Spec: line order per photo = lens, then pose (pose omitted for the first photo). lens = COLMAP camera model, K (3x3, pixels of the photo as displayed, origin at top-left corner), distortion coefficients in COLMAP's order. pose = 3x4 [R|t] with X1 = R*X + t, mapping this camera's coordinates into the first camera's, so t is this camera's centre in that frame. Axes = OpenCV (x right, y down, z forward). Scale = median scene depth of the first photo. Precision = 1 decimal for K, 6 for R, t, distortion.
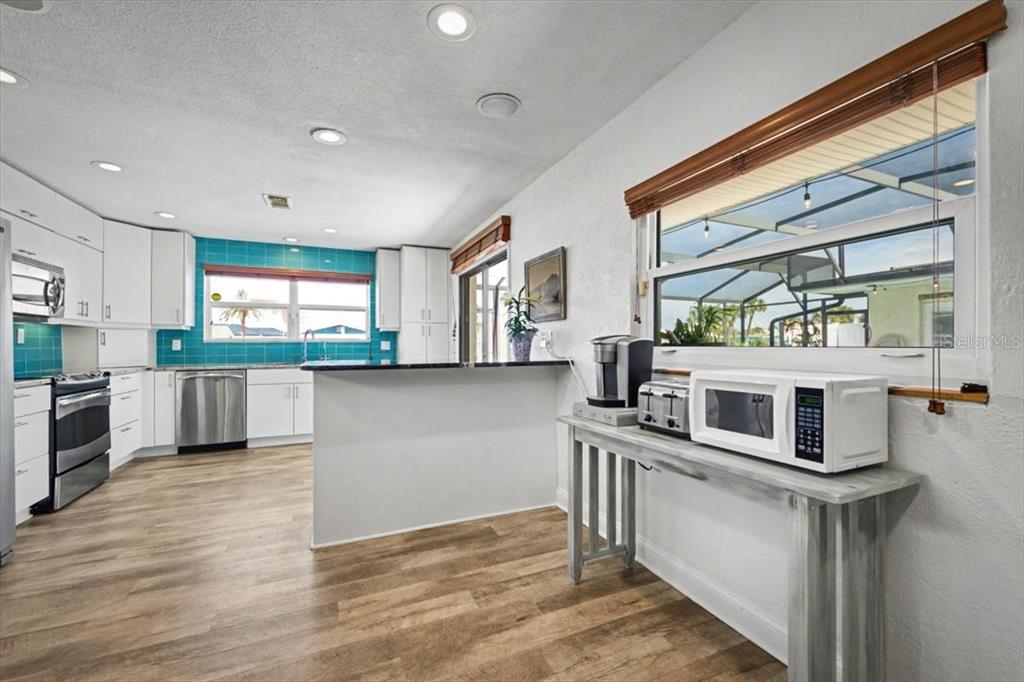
lens RADIAL K [[420.7, 0, 511.6], [0, 420.7, 342.9], [0, 0, 1]] dist [0.001149, 0.000030]
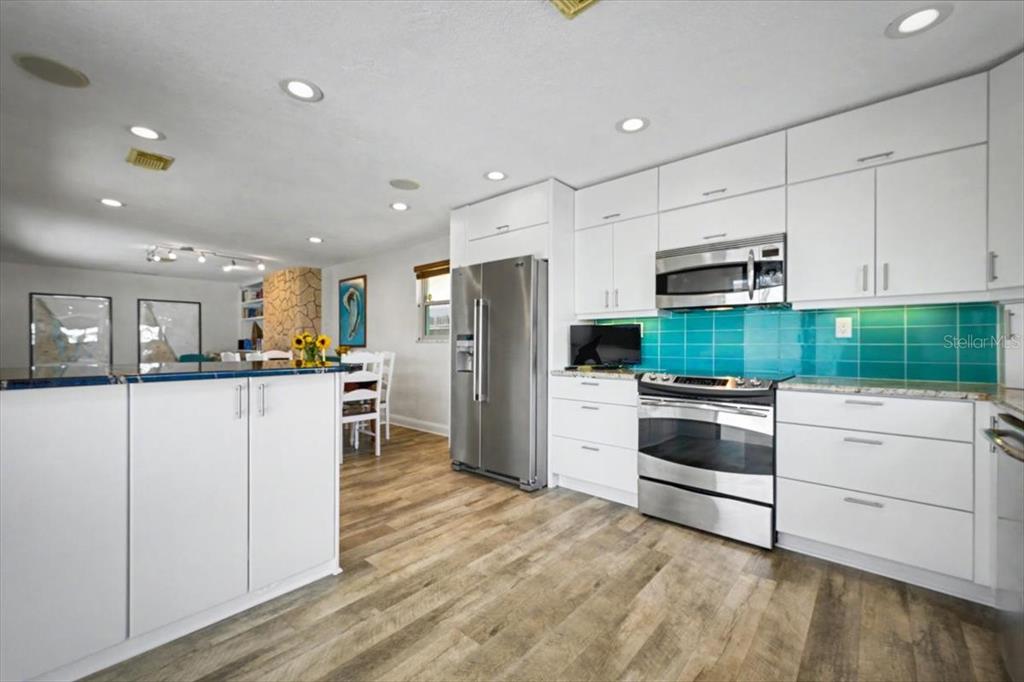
lens RADIAL K [[420.7, 0, 511.7], [0, 420.7, 342.7], [0, 0, 1]] dist [0.001149, 0.000030]
pose [[-0.904398, -0.000411, -0.426690, -0.459443], [0.000191, 0.999999, -0.001367, 0.015336], [0.426691, -0.001318, -0.904397, 1.940975]]
